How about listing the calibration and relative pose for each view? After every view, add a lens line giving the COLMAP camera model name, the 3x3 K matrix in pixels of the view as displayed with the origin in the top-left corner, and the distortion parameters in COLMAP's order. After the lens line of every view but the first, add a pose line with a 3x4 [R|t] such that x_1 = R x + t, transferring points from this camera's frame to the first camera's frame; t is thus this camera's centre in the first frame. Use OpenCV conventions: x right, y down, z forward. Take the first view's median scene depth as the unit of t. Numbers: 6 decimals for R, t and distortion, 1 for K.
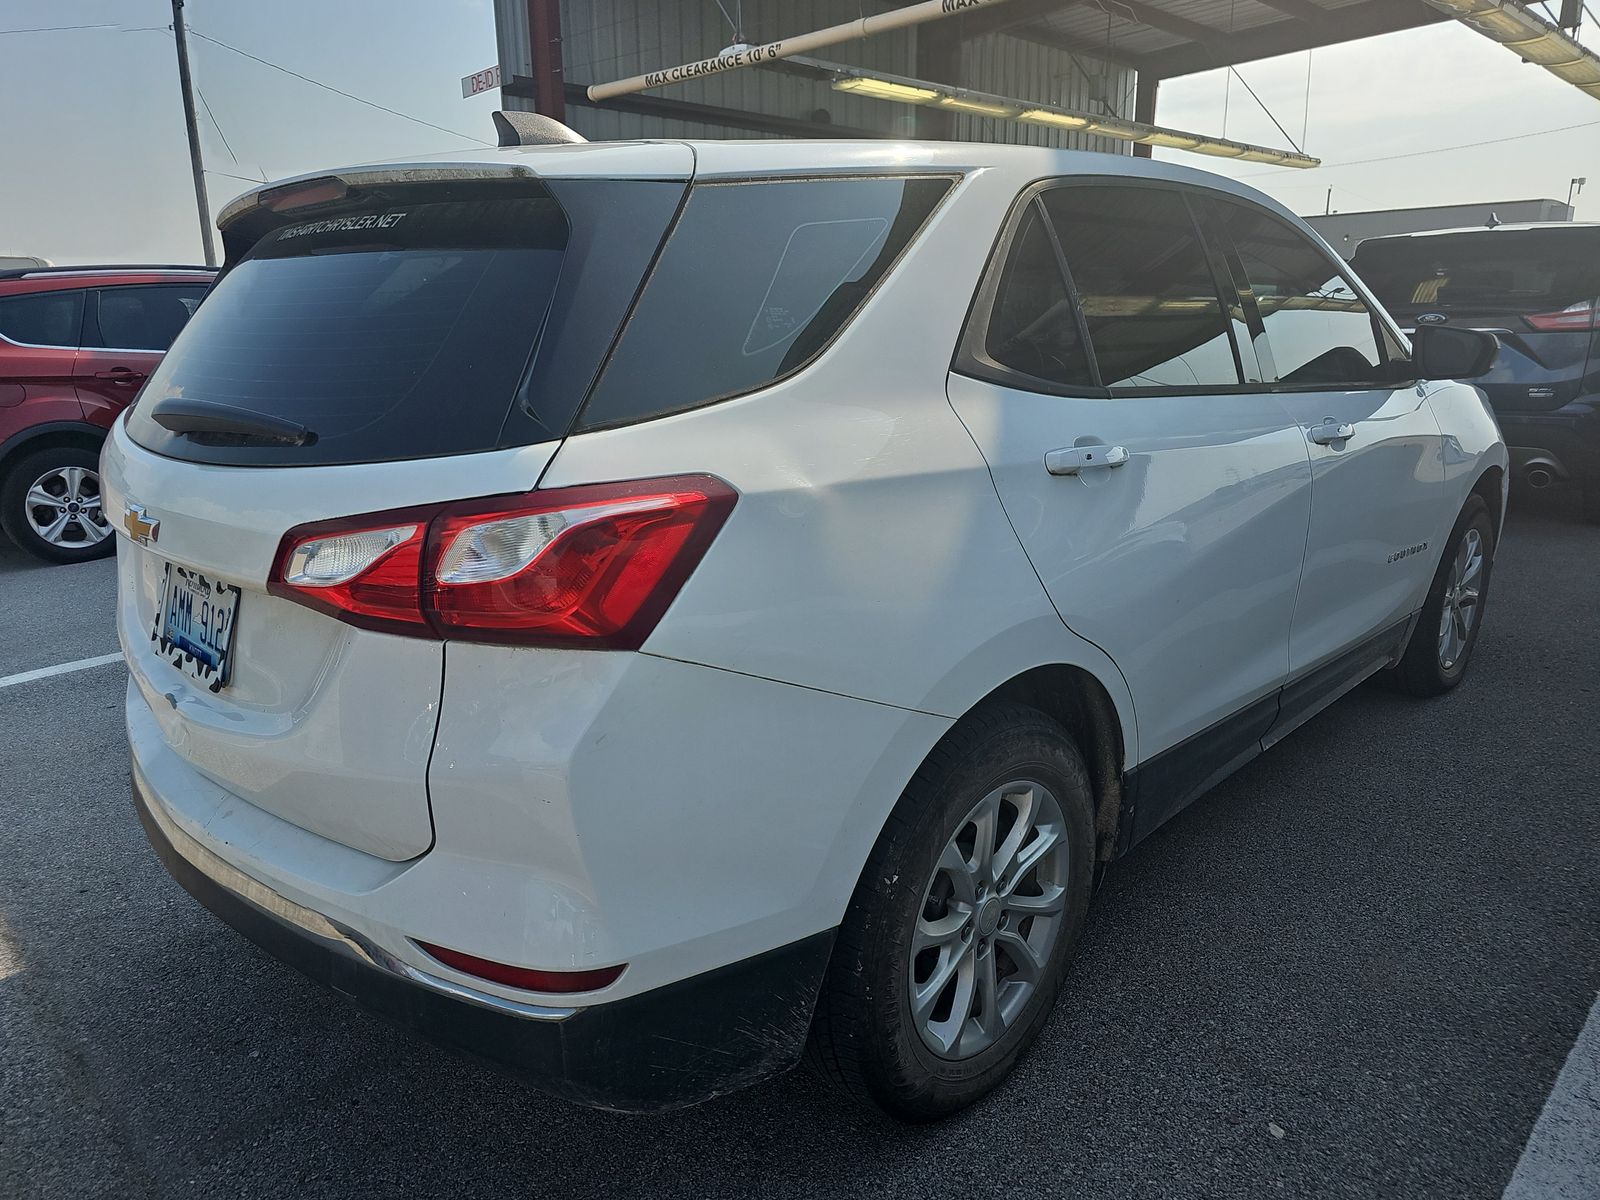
lens RADIAL K [[1065.5, 0, 743.8], [0, 1065.5, 649.7], [0, 0, 1]] dist [0.006806, -0.017391]
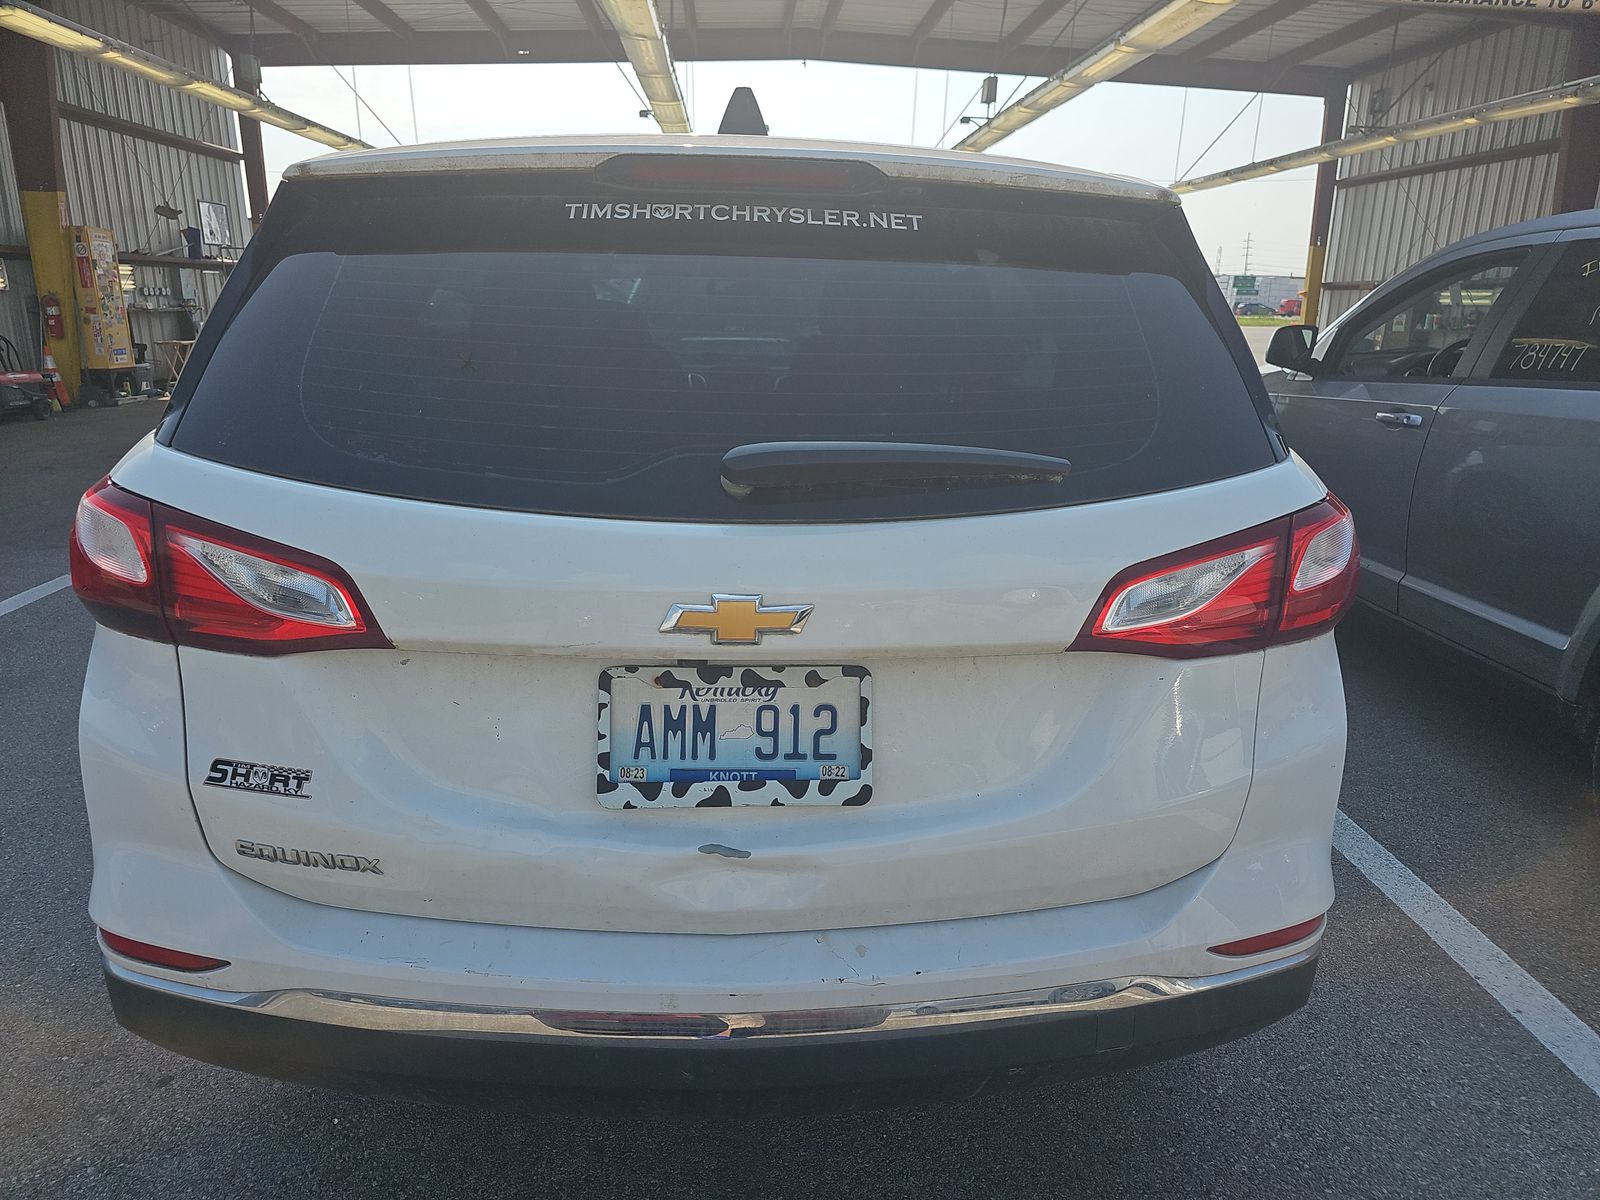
lens RADIAL K [[1065.5, 0, 795.3], [0, 1065.5, 627.8], [0, 0, 1]] dist [0.006806, -0.017391]
pose [[0.653241, -0.187394, 0.733594, -0.980784], [0.196248, 0.977682, 0.074993, -0.143857], [-0.731275, 0.094978, 0.675438, 0.435809]]
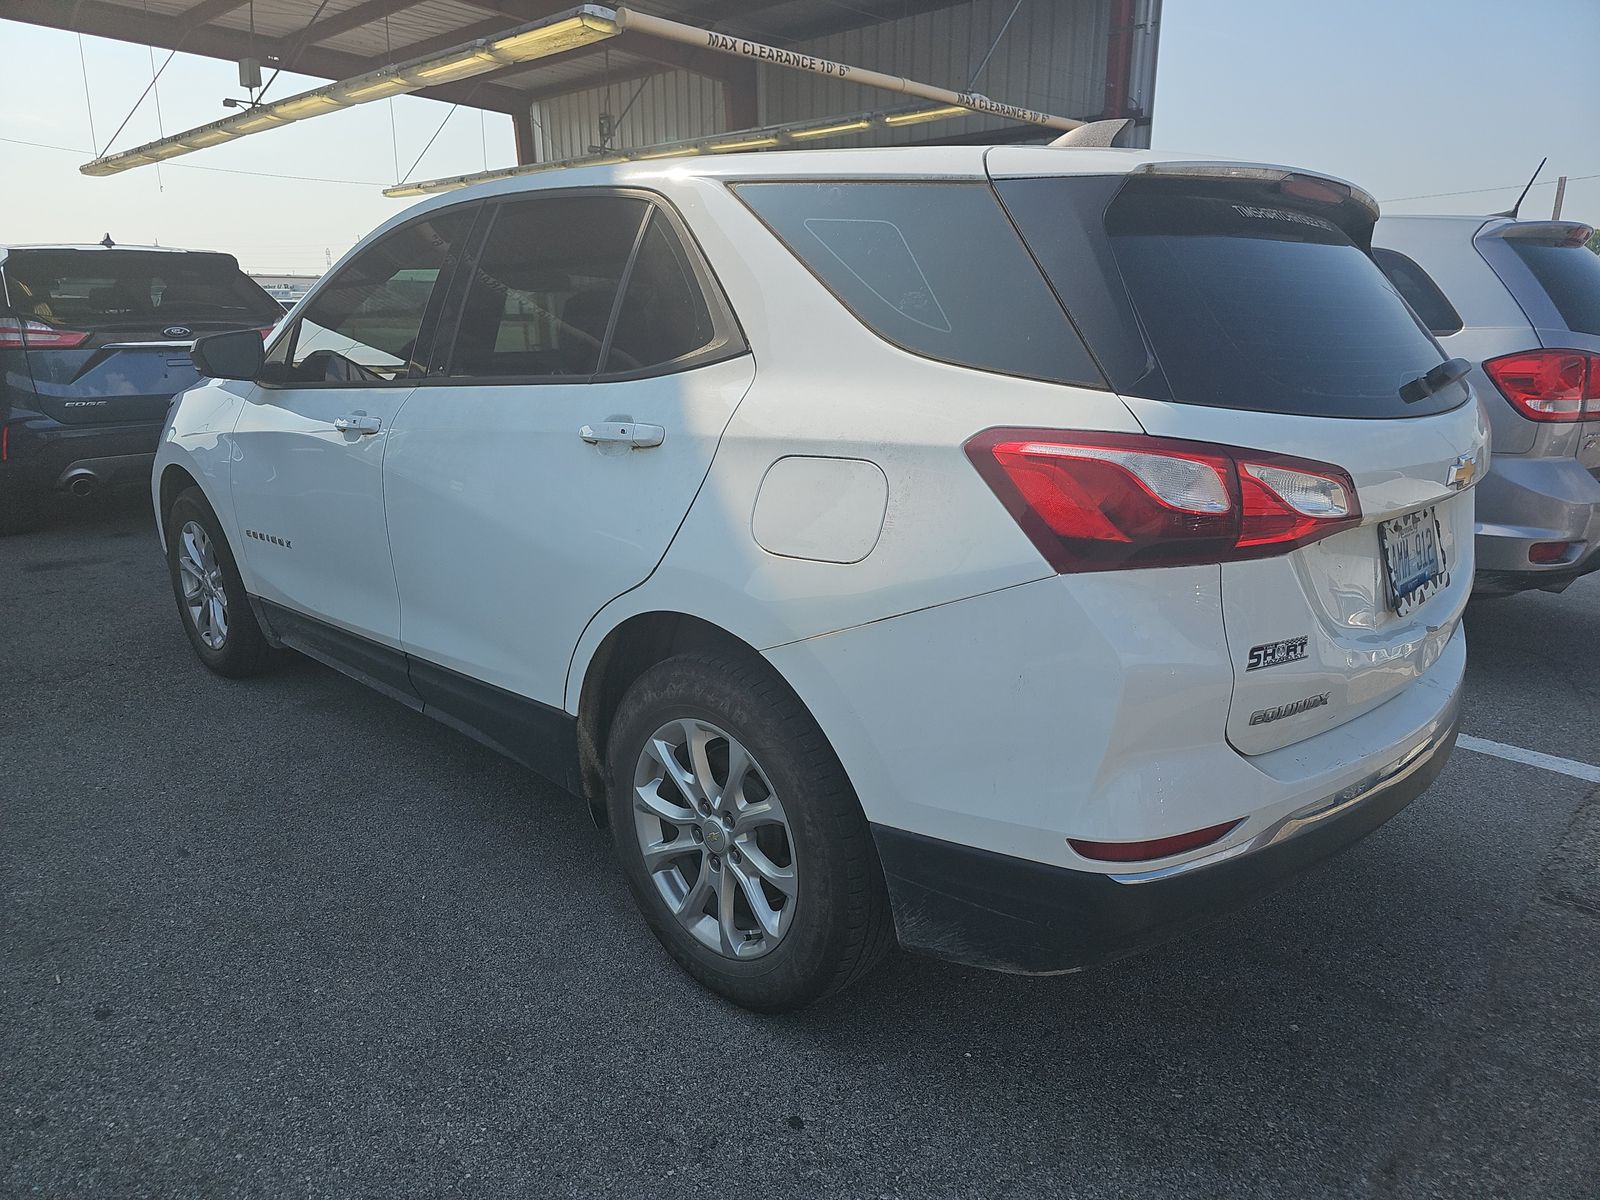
lens RADIAL K [[1065.5, 0, 789.6], [0, 1065.5, 646.9], [0, 0, 1]] dist [0.006806, -0.017391]
pose [[-0.039780, -0.273377, 0.961084, -1.566942], [0.299491, 0.914362, 0.272483, -0.440620], [-0.953269, 0.298676, 0.045501, 1.554485]]
